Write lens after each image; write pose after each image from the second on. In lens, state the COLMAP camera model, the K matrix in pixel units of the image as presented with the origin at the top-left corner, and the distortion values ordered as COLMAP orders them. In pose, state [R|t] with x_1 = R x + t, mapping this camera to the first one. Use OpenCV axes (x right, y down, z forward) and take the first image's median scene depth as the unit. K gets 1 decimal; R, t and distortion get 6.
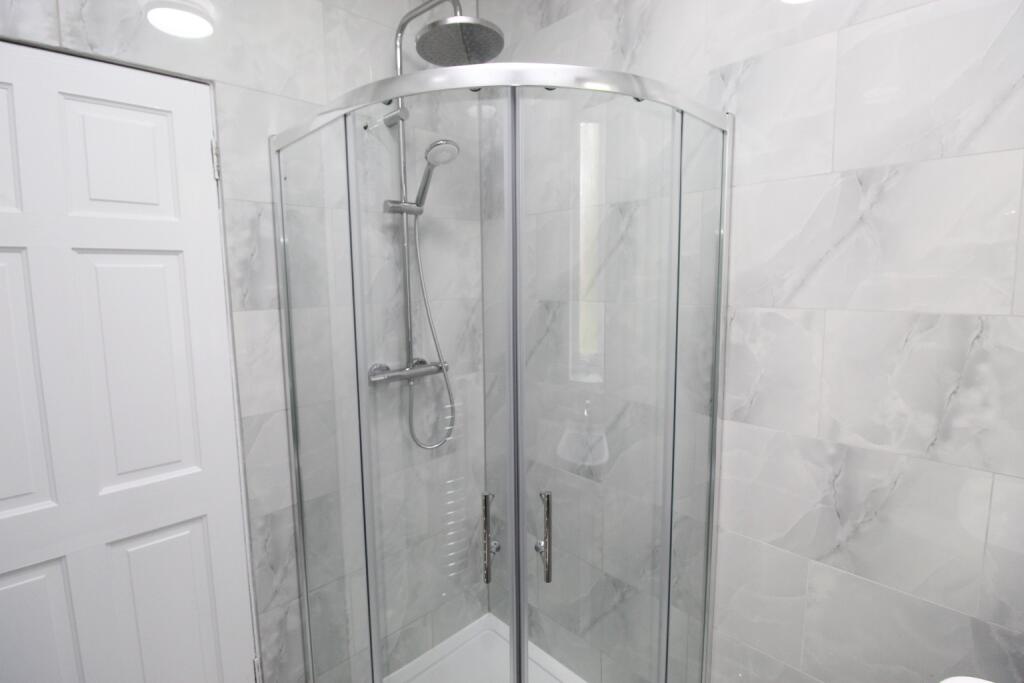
lens RADIAL K [[493.0, 0, 512.5], [0, 493.0, 329.3], [0, 0, 1]] dist [-0.002337, -0.000773]
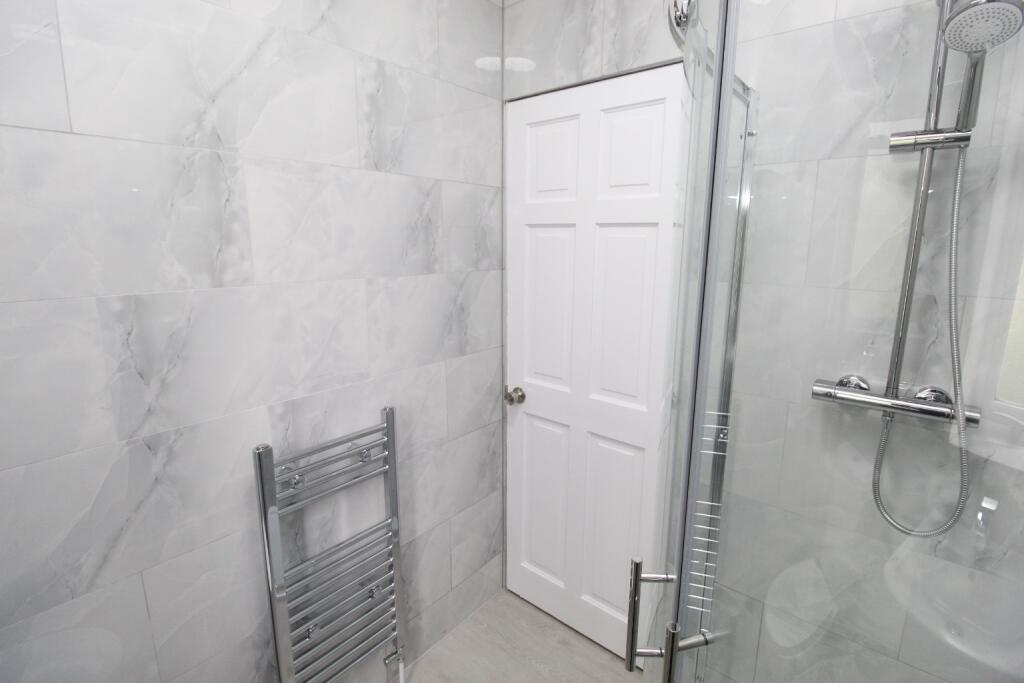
lens RADIAL K [[493.1, 0, 512.0], [0, 493.1, 341.5], [0, 0, 1]] dist [-0.000939, -0.000300]
pose [[0.093025, 0.212286, -0.972770, 0.491633], [-0.123646, 0.971906, 0.200274, -0.080029], [0.987956, 0.101649, 0.116660, 0.570104]]
